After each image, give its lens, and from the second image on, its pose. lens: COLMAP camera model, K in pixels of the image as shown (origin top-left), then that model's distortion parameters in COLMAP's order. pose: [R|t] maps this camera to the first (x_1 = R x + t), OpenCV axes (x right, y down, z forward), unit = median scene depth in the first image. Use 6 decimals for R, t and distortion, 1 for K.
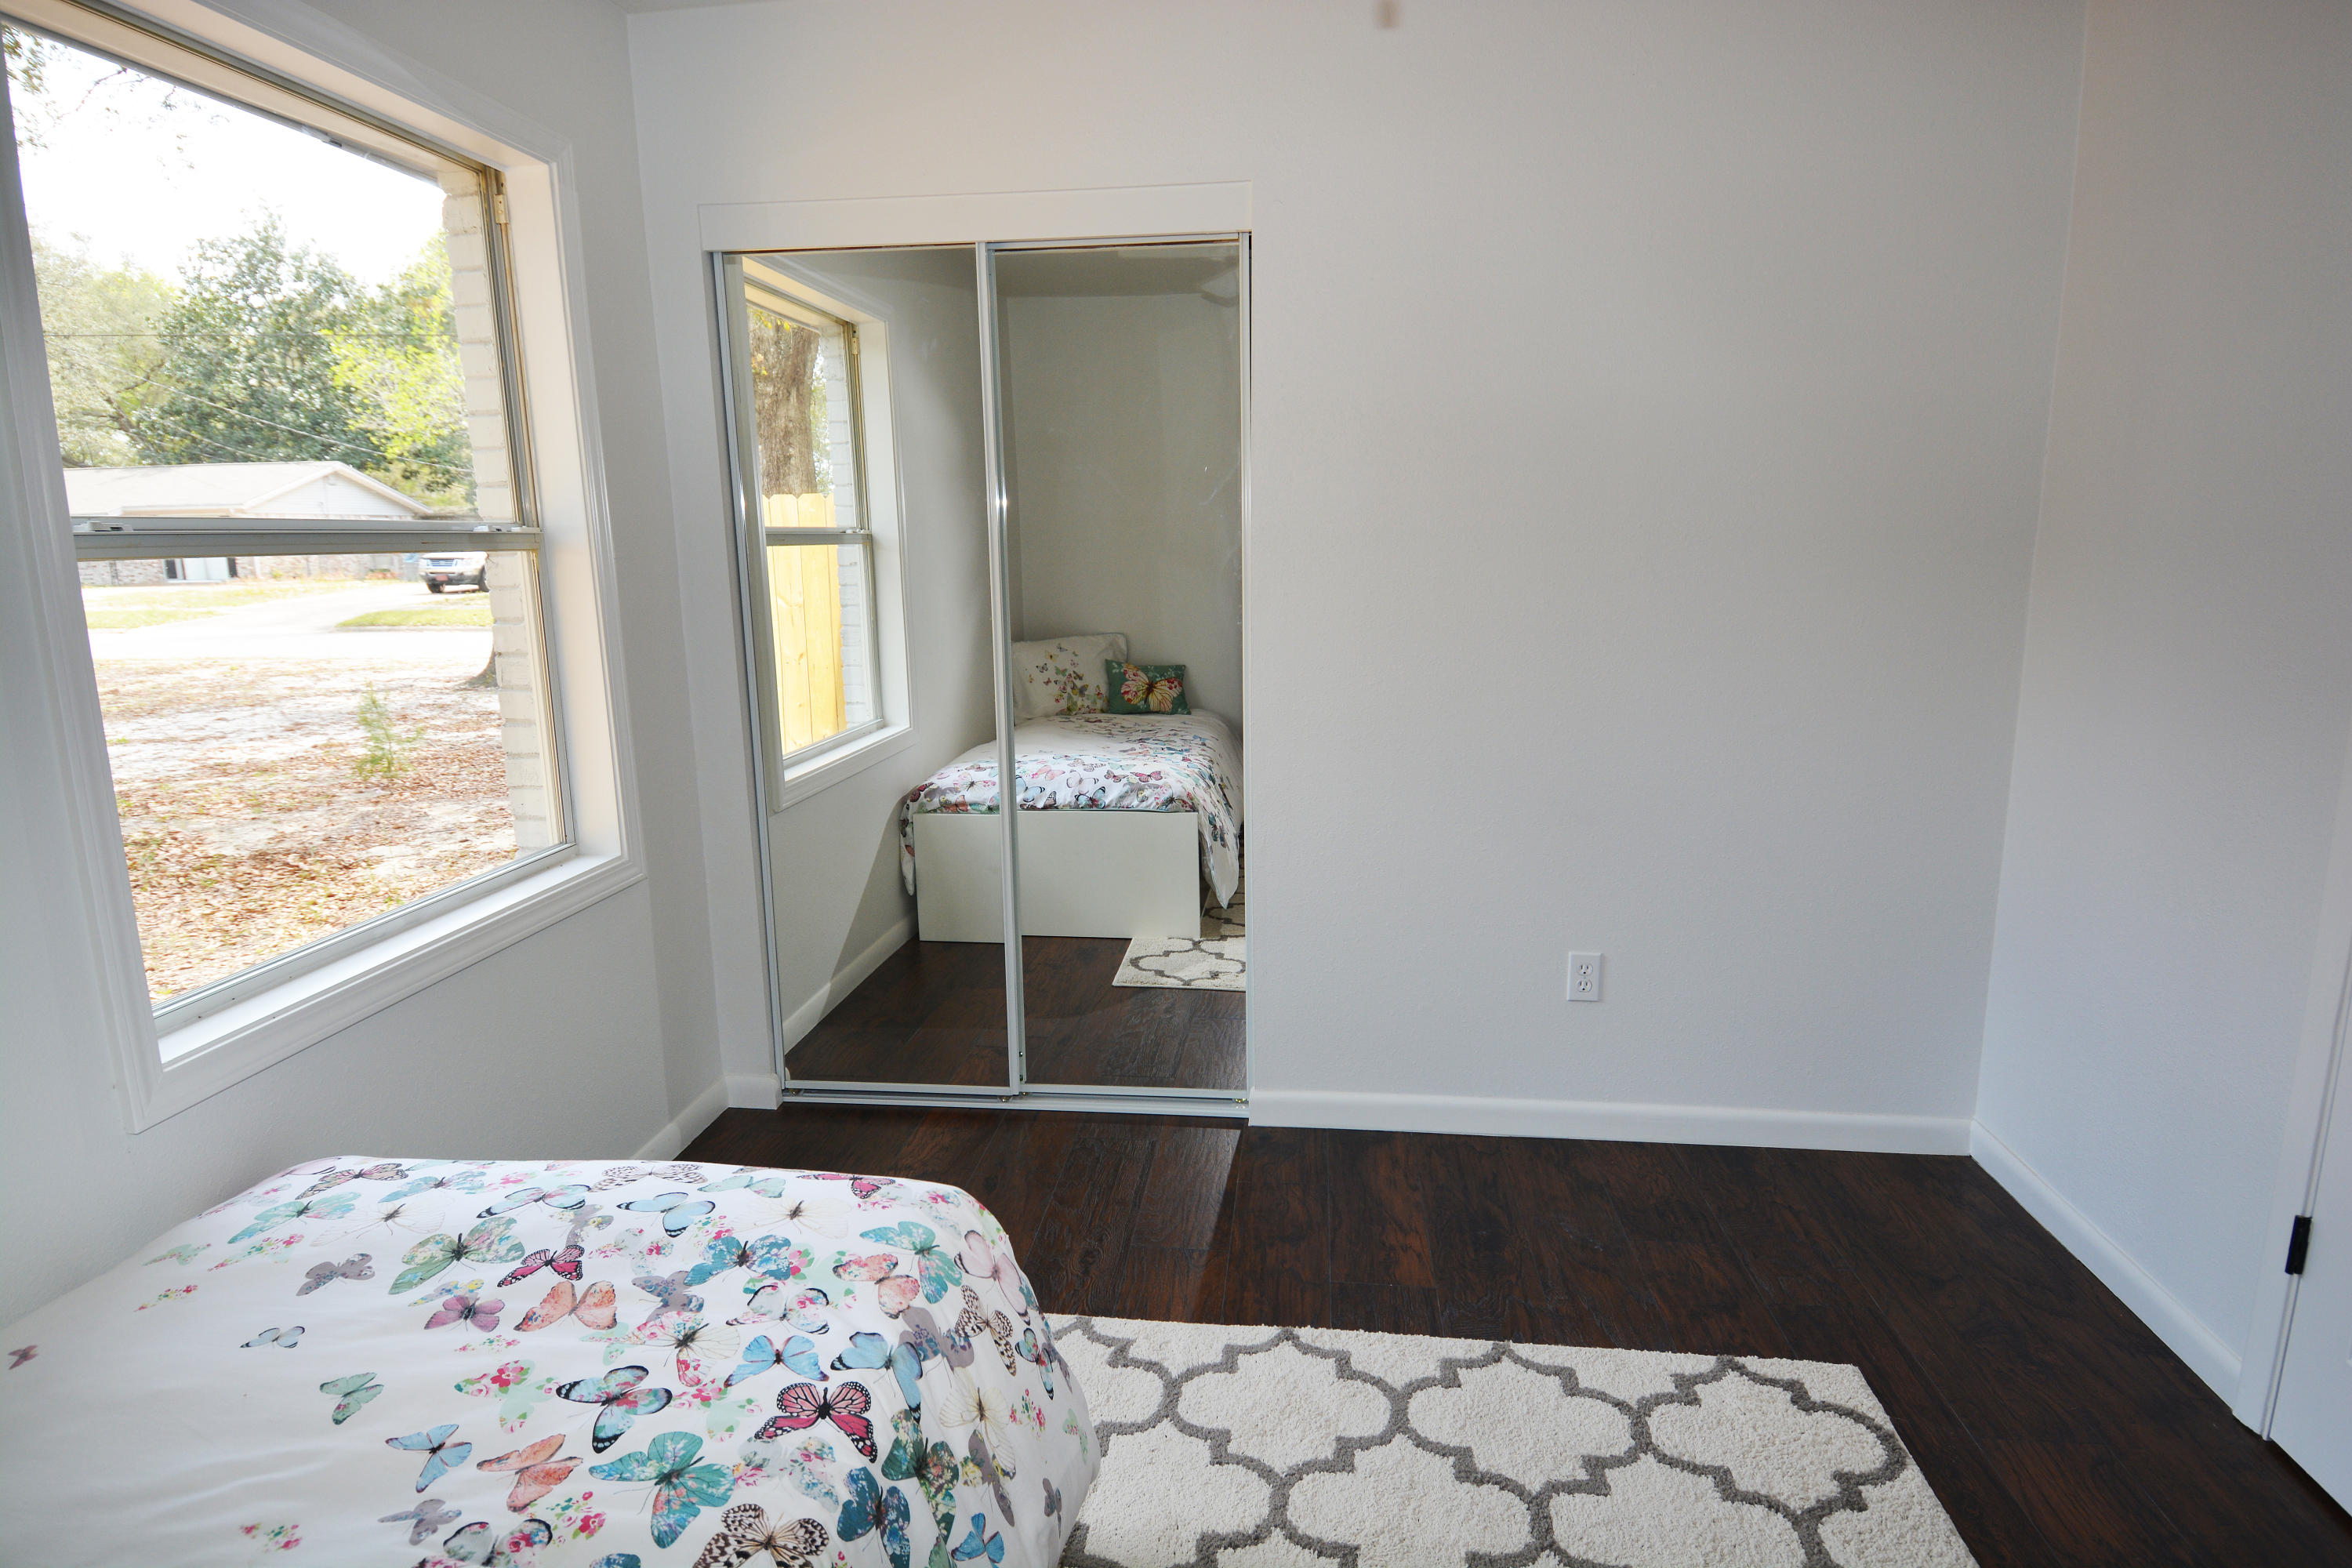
lens RADIAL K [[1280.3, 0, 1176.6], [0, 1280.3, 788.4], [0, 0, 1]] dist [-0.004511, -0.000513]
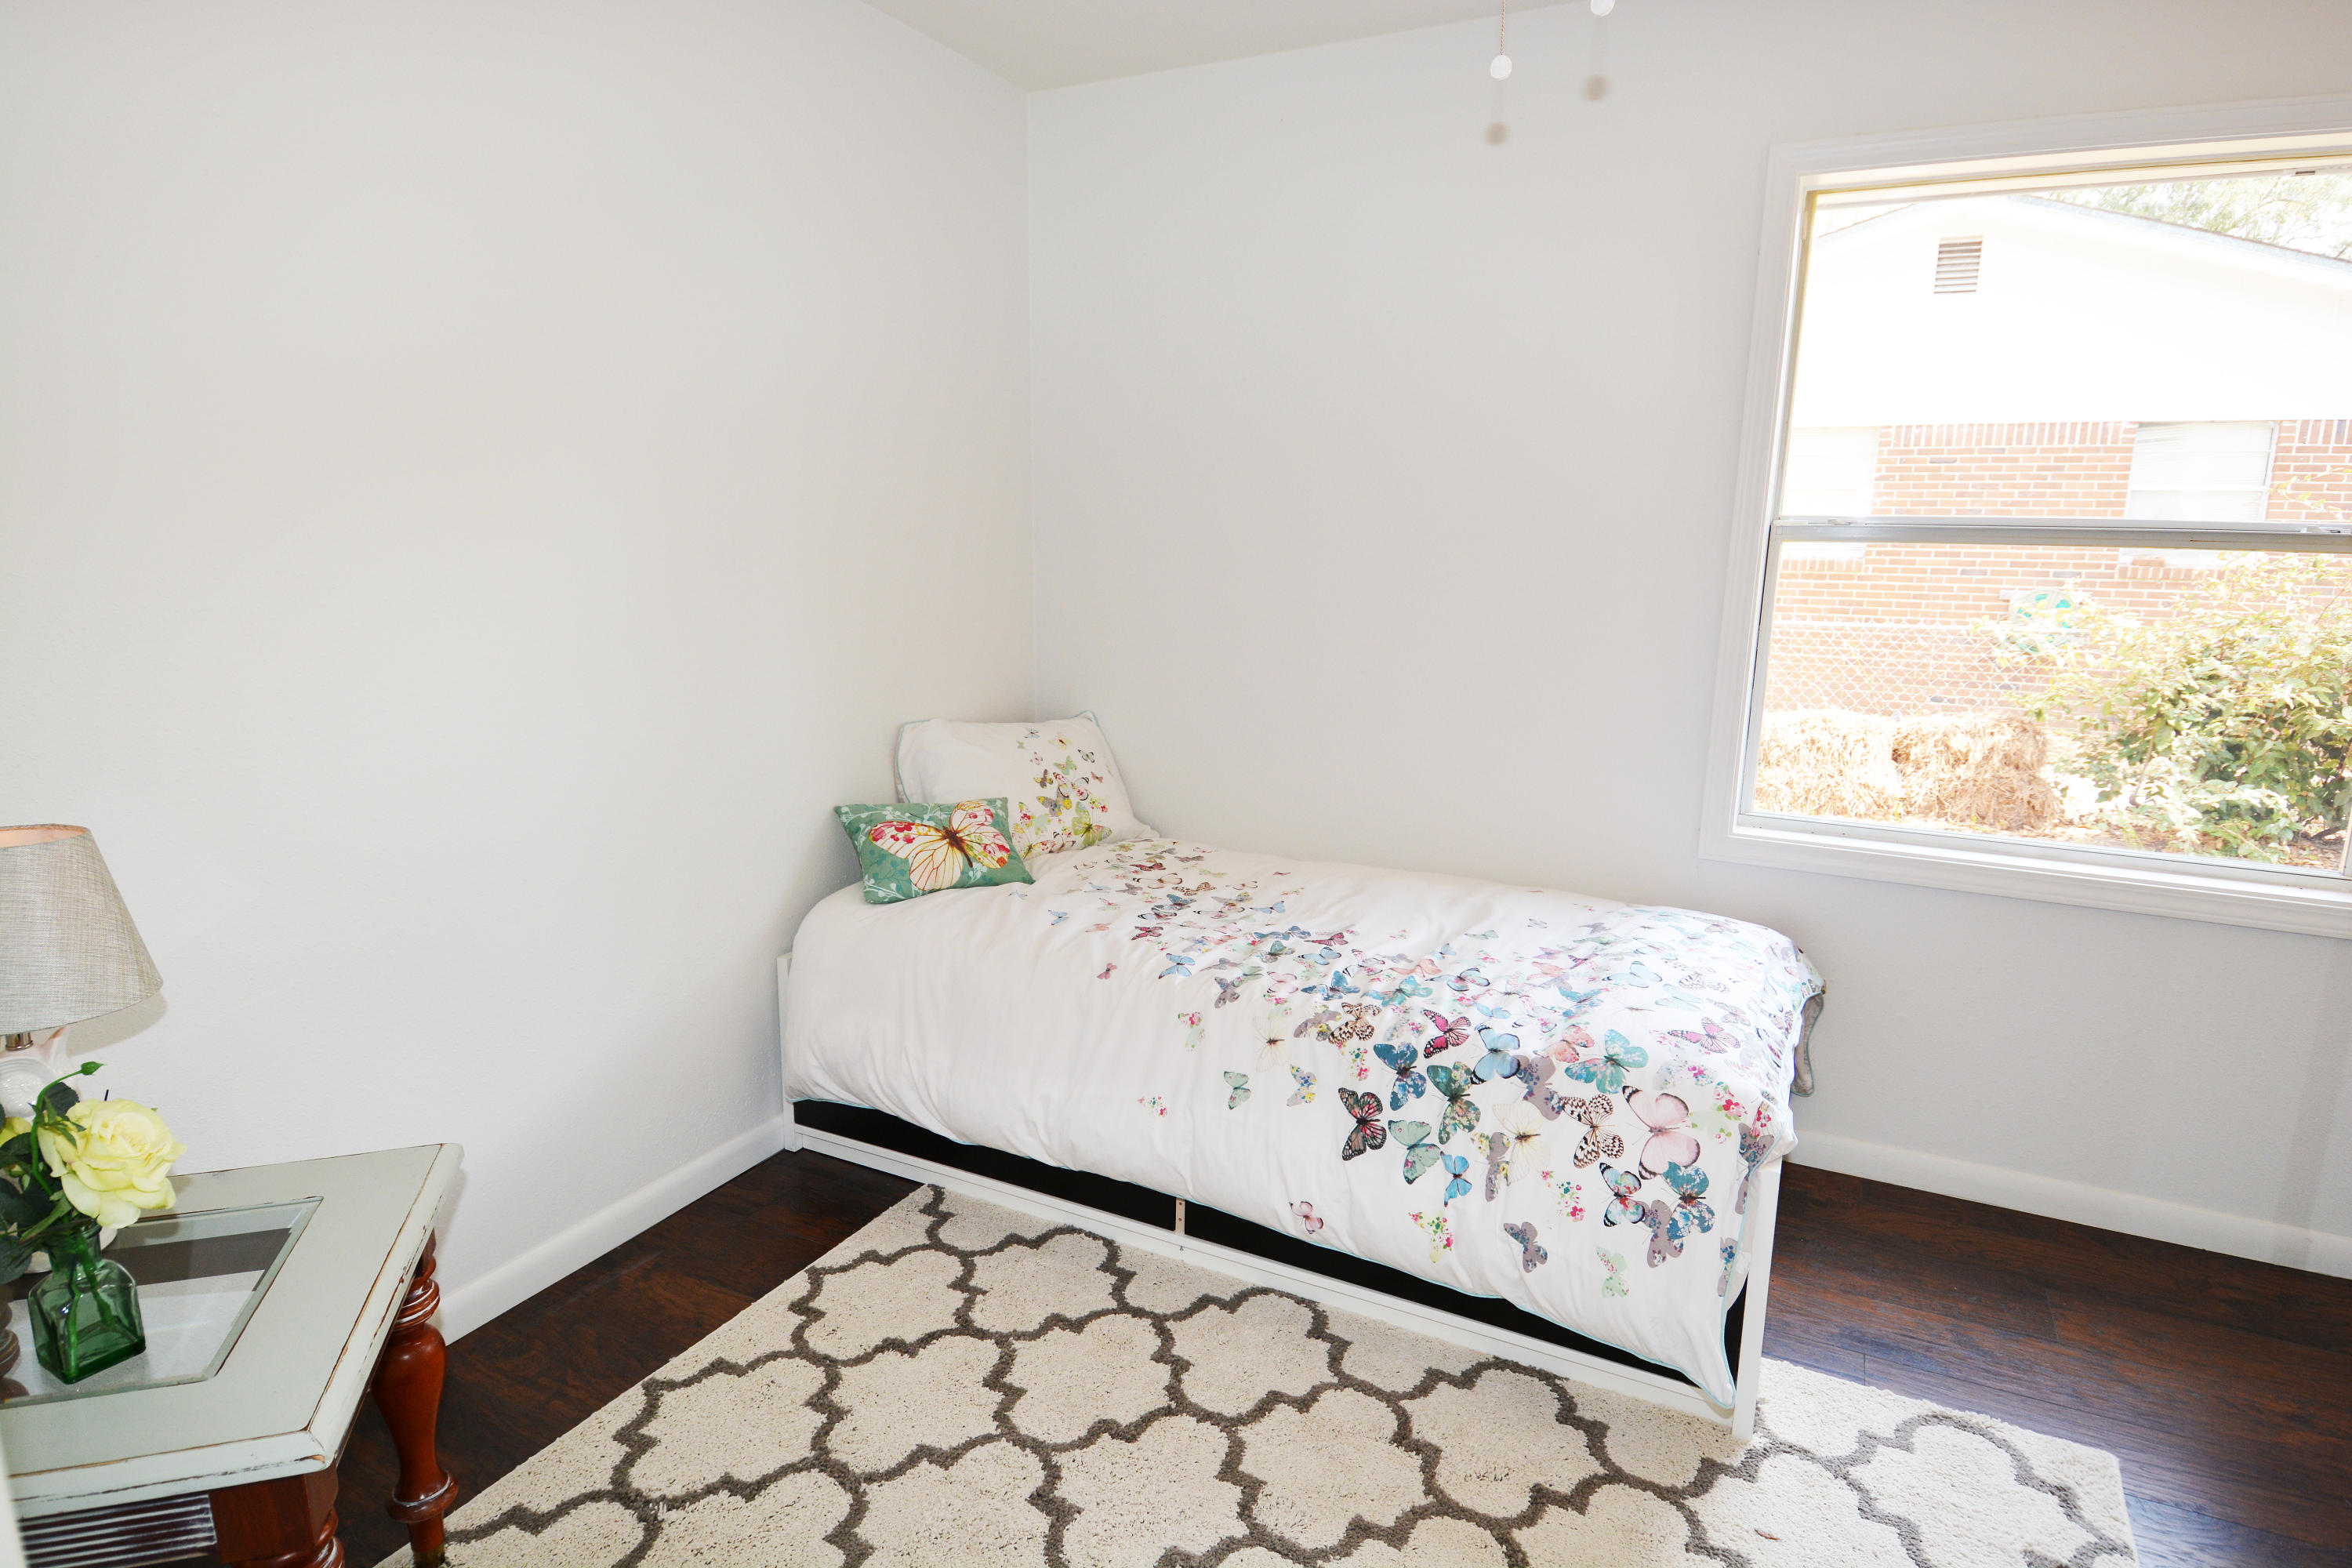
lens RADIAL K [[1280.3, 0, 1176.4], [0, 1280.3, 794.0], [0, 0, 1]] dist [-0.004511, -0.000513]
pose [[-0.385051, 0.204301, -0.899998, 1.246688], [-0.176003, 0.941036, 0.288917, -0.245670], [0.905957, 0.269650, -0.326389, 1.000465]]
